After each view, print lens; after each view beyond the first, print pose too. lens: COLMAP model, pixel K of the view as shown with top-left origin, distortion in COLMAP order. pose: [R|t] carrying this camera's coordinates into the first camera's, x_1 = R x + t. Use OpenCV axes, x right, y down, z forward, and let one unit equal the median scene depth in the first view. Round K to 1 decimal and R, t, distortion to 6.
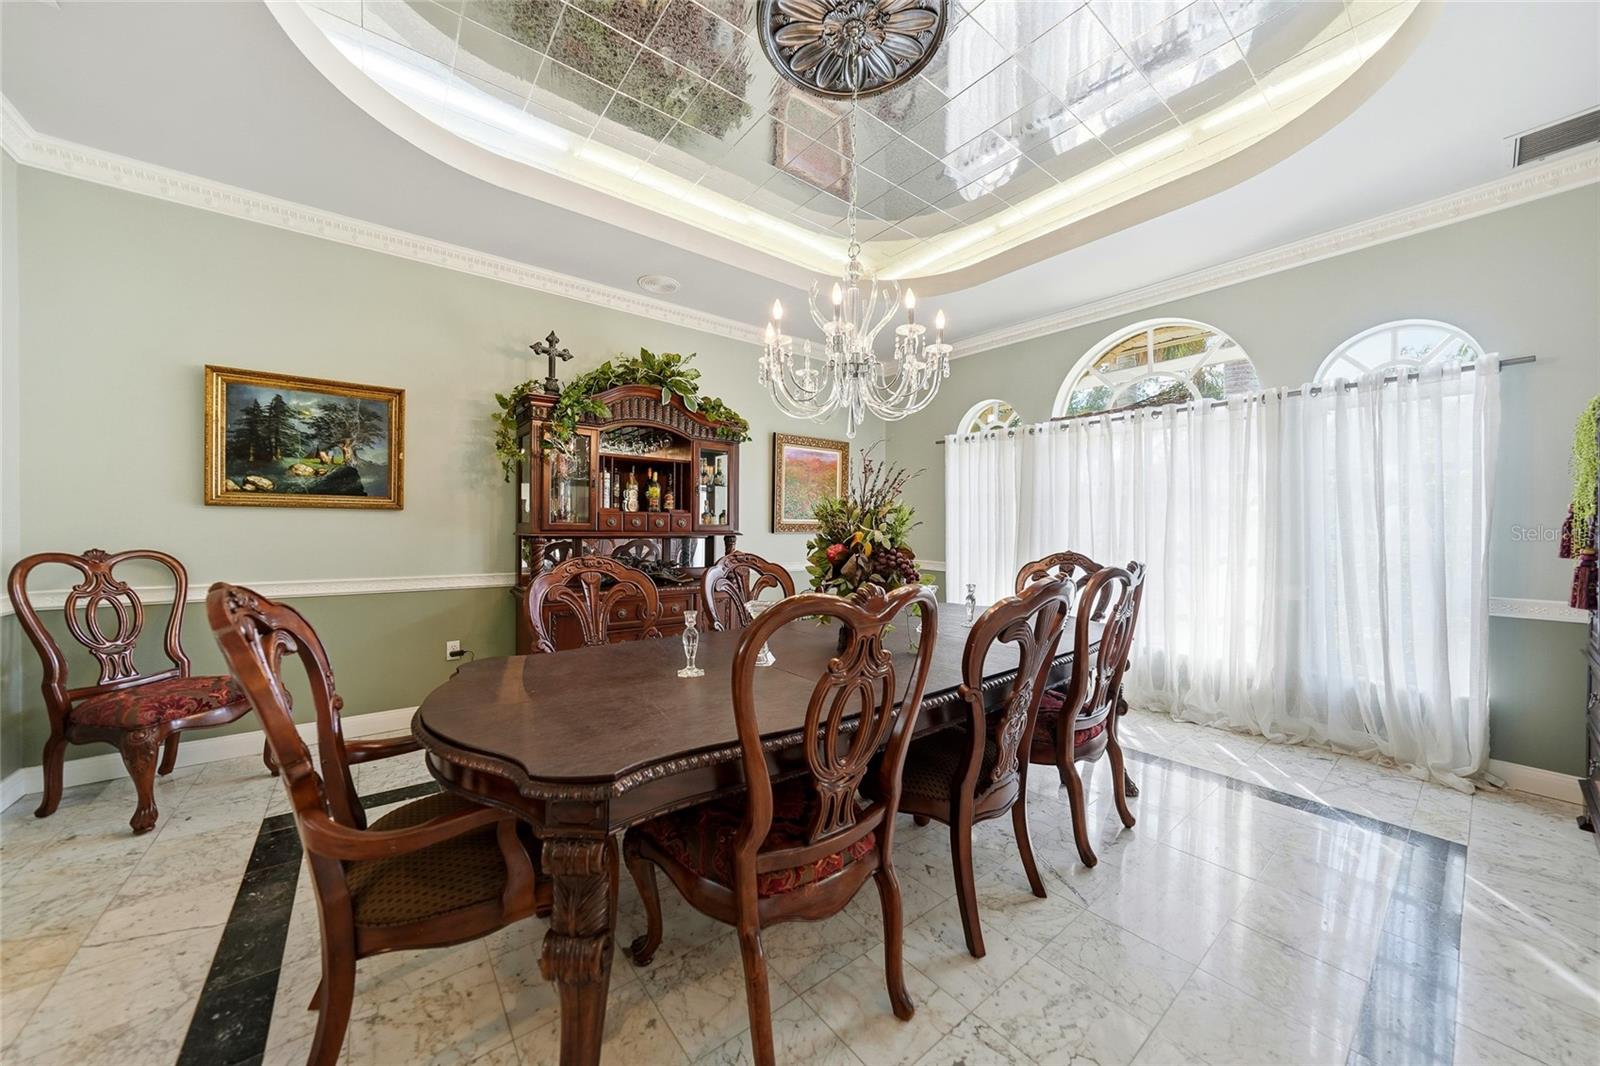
lens RADIAL K [[556.4, 0, 800.0], [0, 556.4, 533.0], [0, 0, 1]] dist [-0.027363, 0.006747]
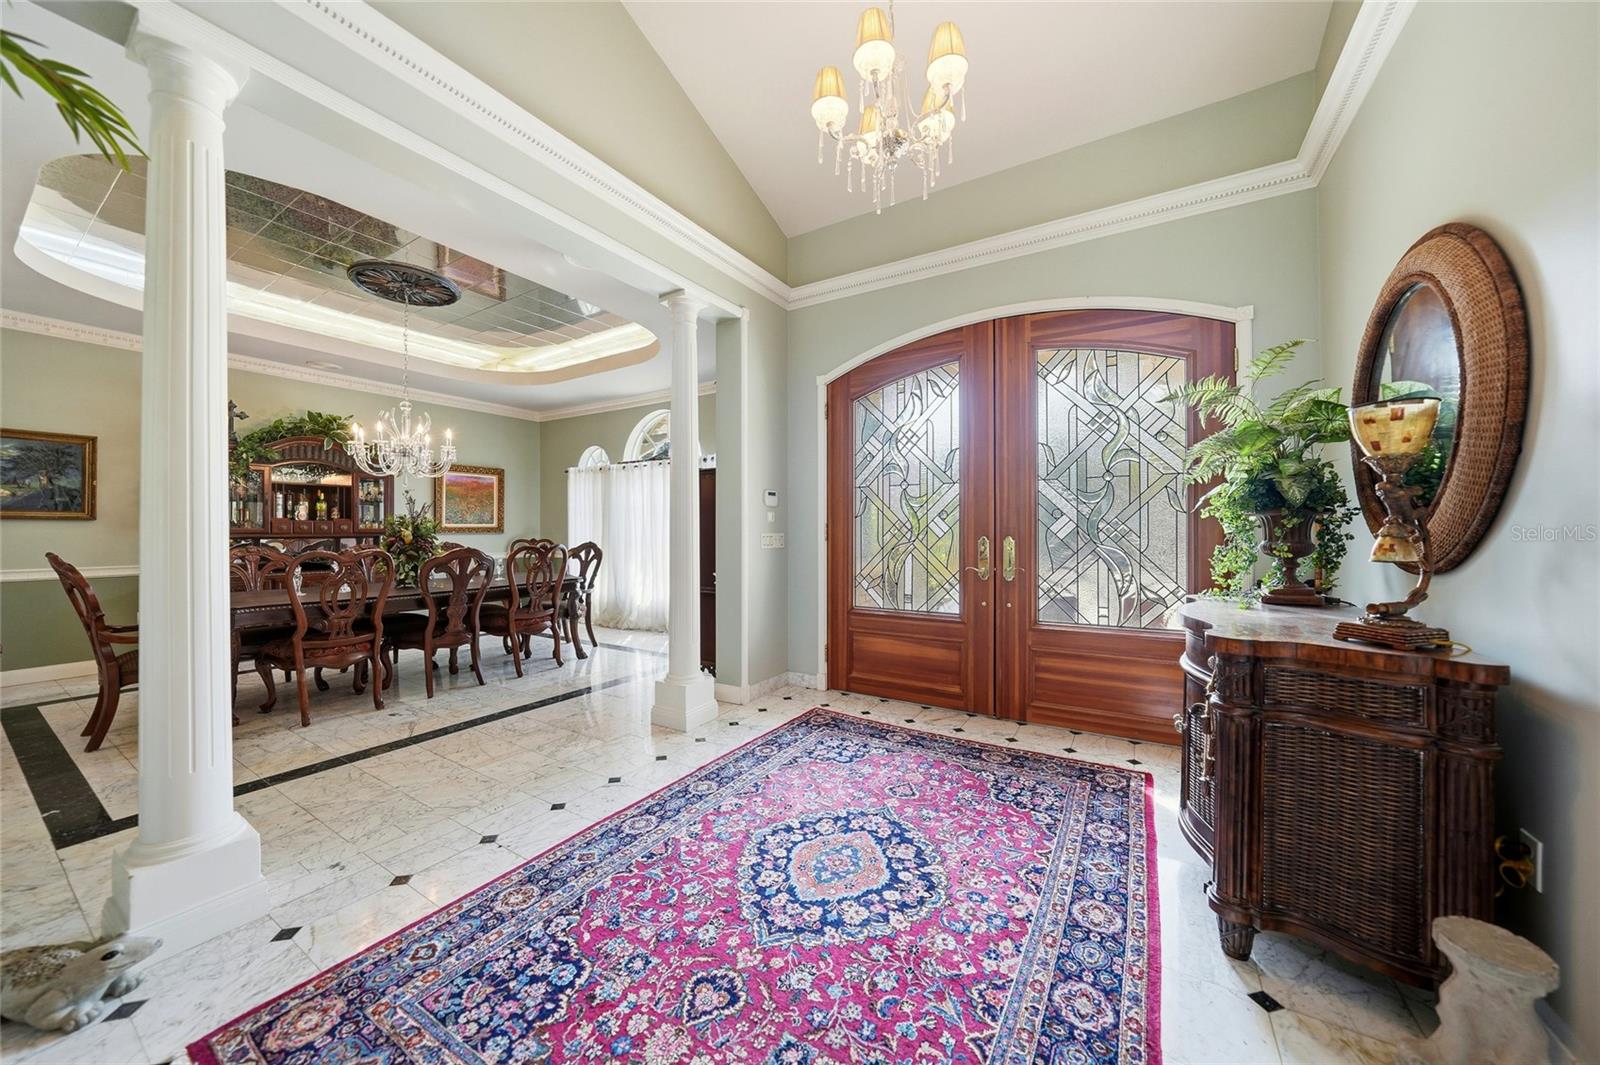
lens RADIAL K [[556.4, 0, 800.0], [0, 556.4, 532.5], [0, 0, 1]] dist [-0.027363, 0.006747]
pose [[0.938852, -0.010937, 0.344147, 0.468811], [0.012073, 0.999926, -0.001159, 0.012373], [-0.344109, 0.005243, 0.938915, -0.874472]]
